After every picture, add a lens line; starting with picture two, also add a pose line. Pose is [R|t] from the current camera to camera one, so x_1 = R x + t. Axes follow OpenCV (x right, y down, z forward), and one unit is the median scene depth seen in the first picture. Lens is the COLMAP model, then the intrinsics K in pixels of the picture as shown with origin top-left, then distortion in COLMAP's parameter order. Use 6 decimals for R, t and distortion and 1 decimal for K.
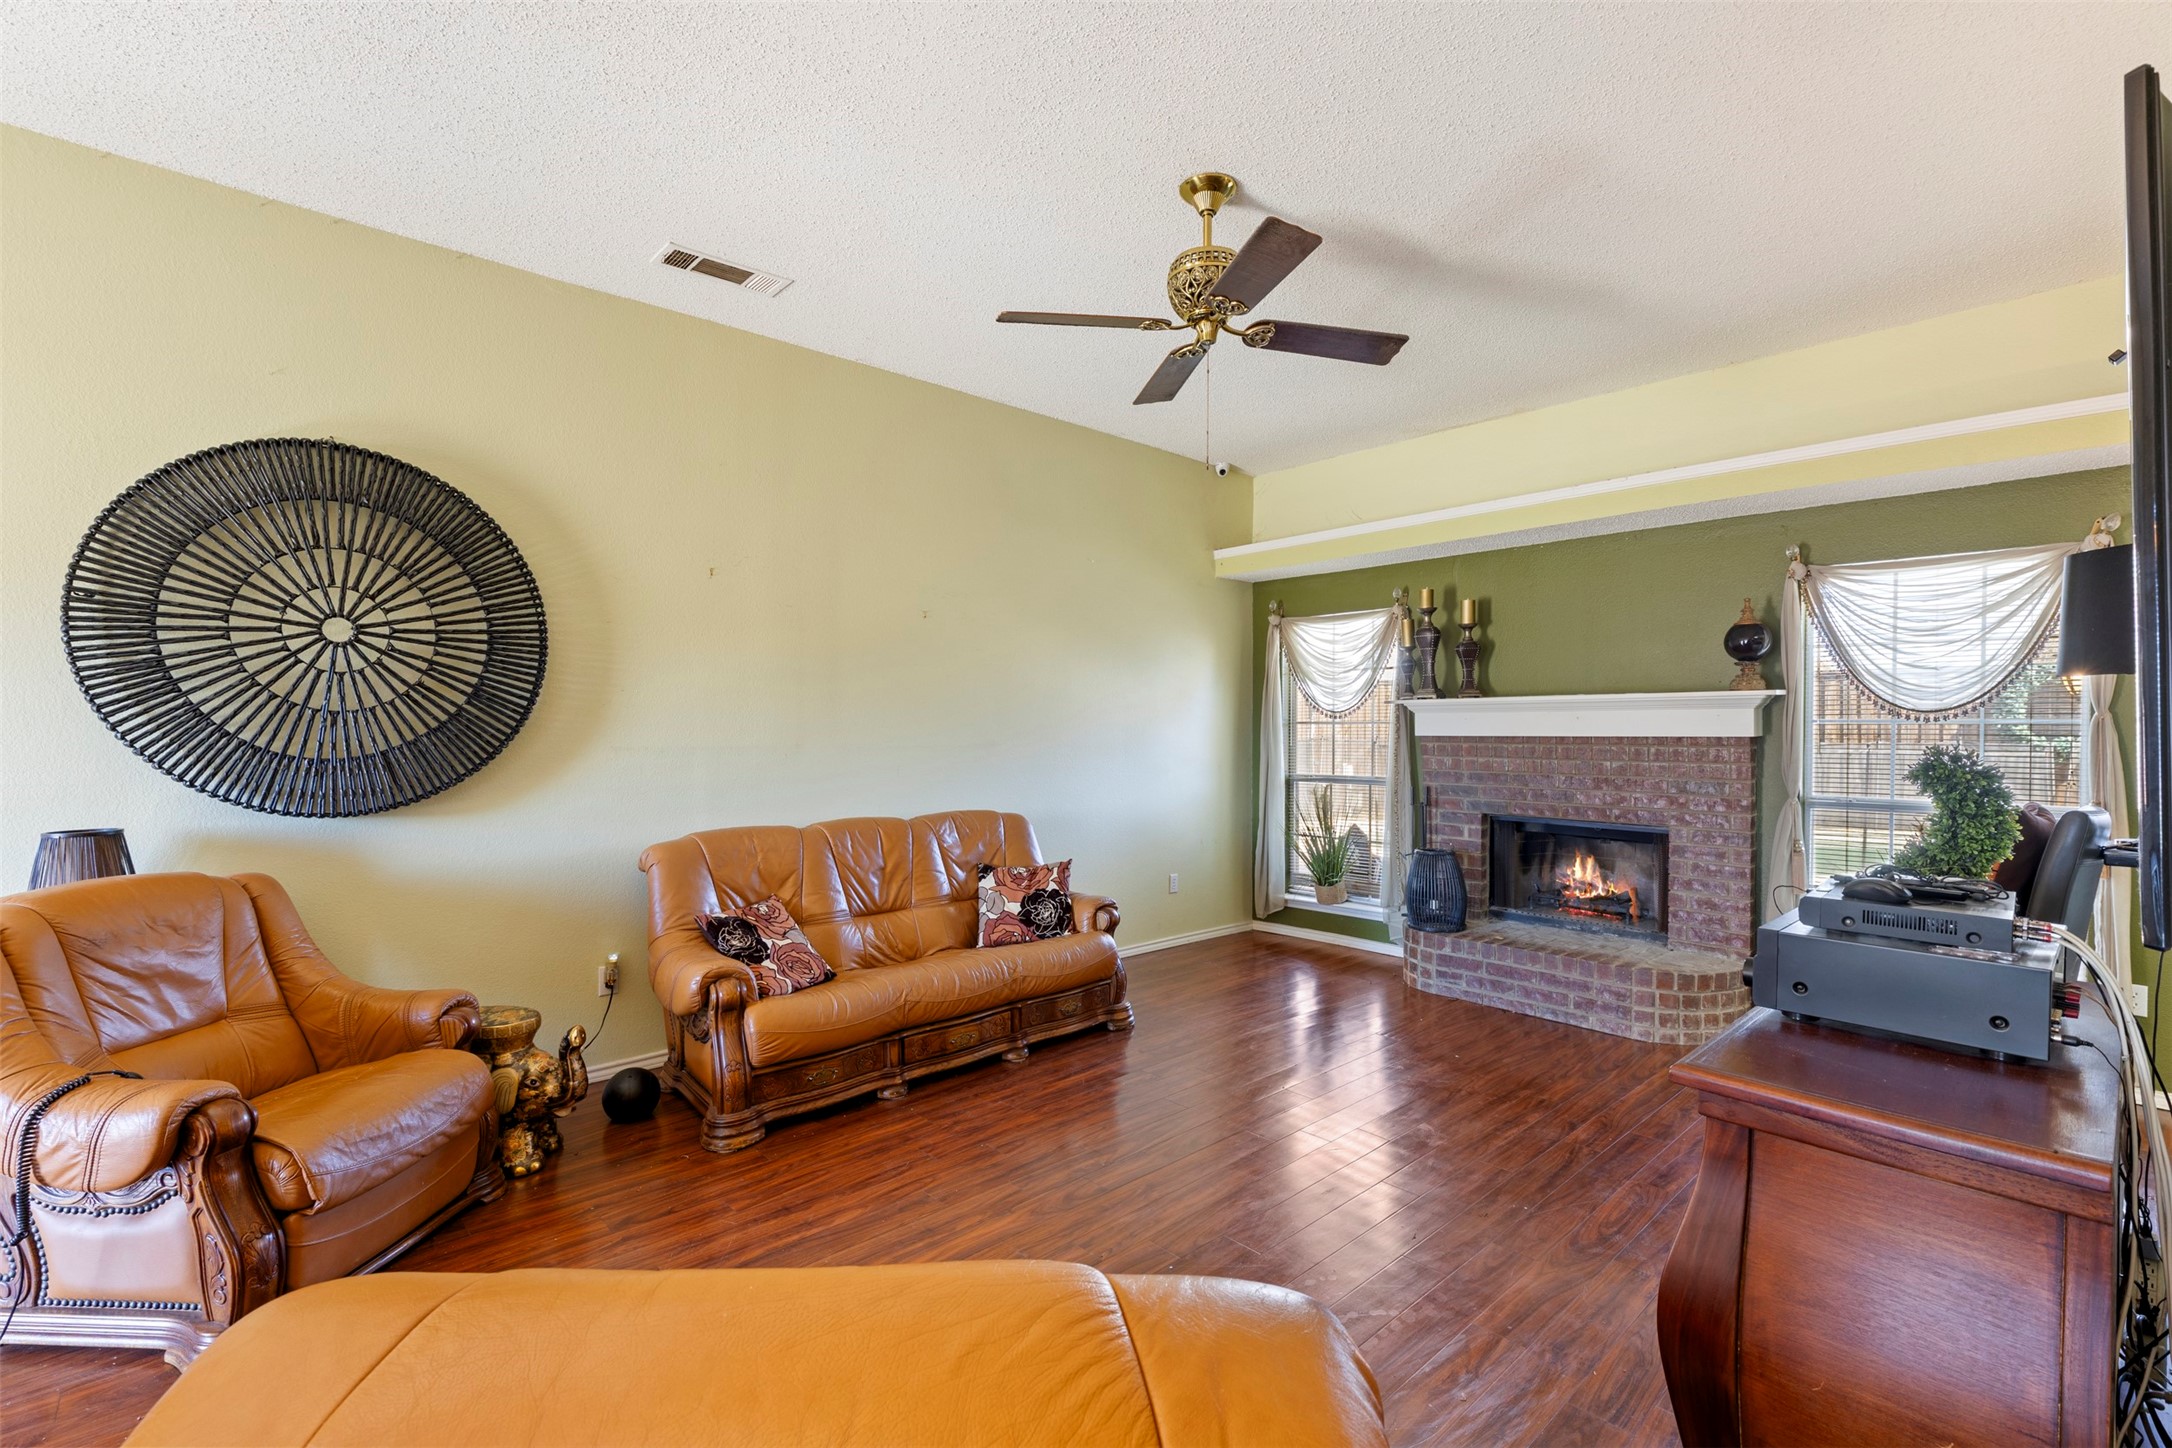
lens RADIAL K [[979.5, 0, 1095.8], [0, 979.5, 726.8], [0, 0, 1]] dist [-0.000370, 0.000112]
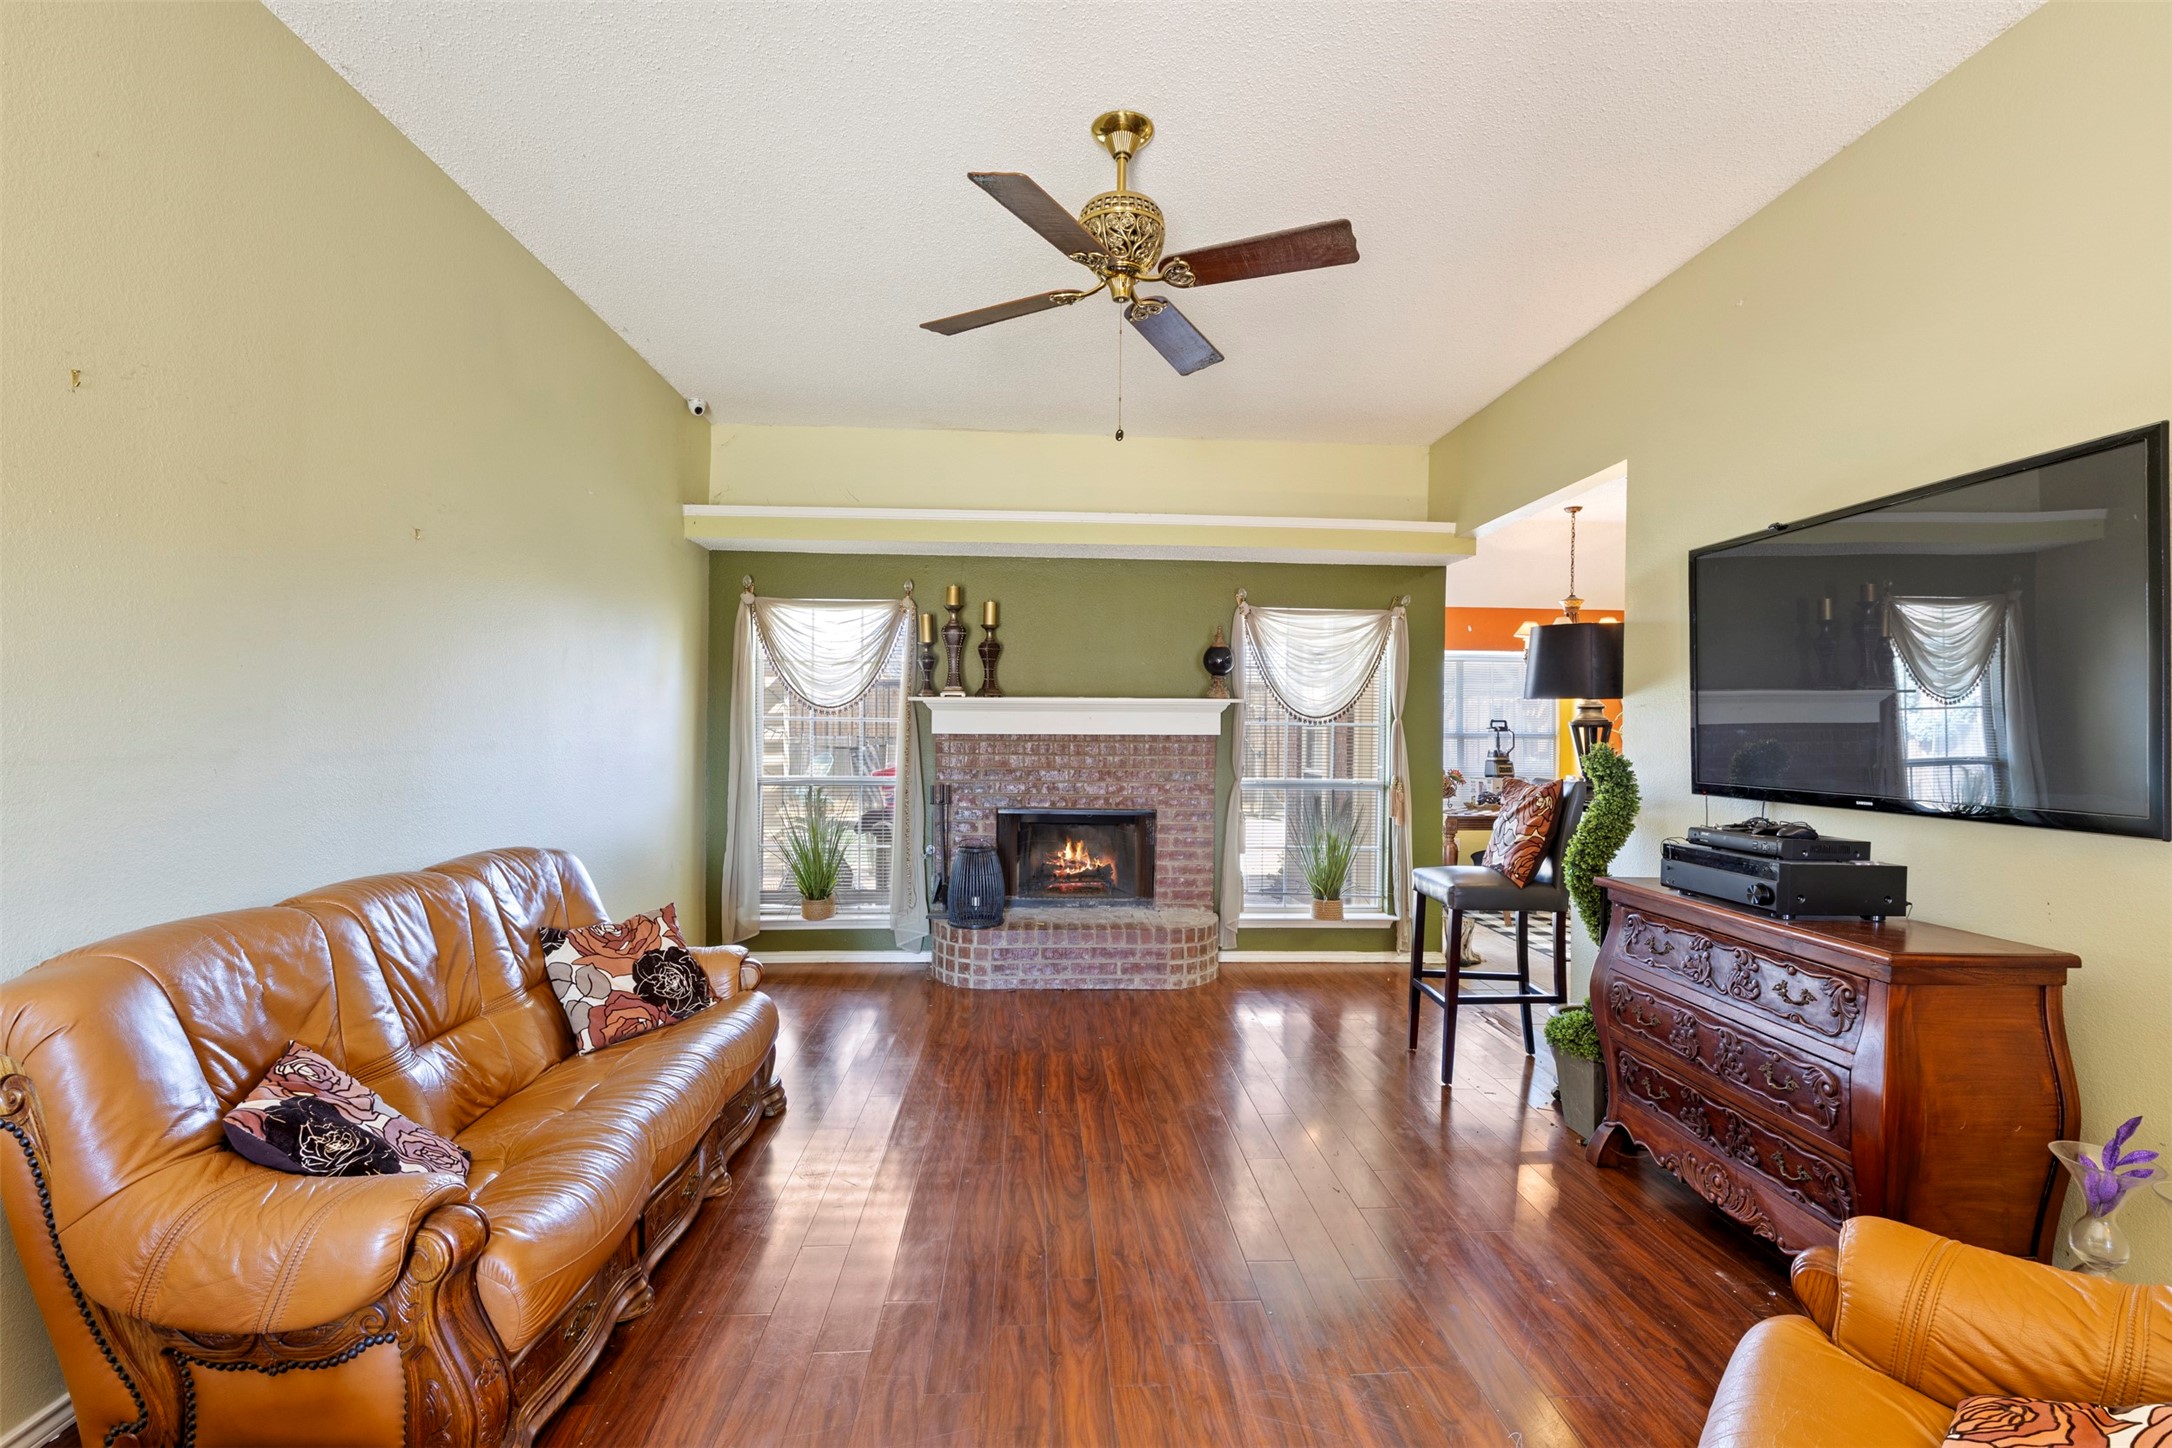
lens RADIAL K [[979.5, 0, 1100.6], [0, 979.5, 718.1], [0, 0, 1]] dist [-0.000370, 0.000112]
pose [[0.619354, 0.014371, 0.784980, -0.401868], [-0.010156, 0.999895, -0.010293, 0.002651], [-0.785046, -0.001597, 0.619435, 0.302006]]
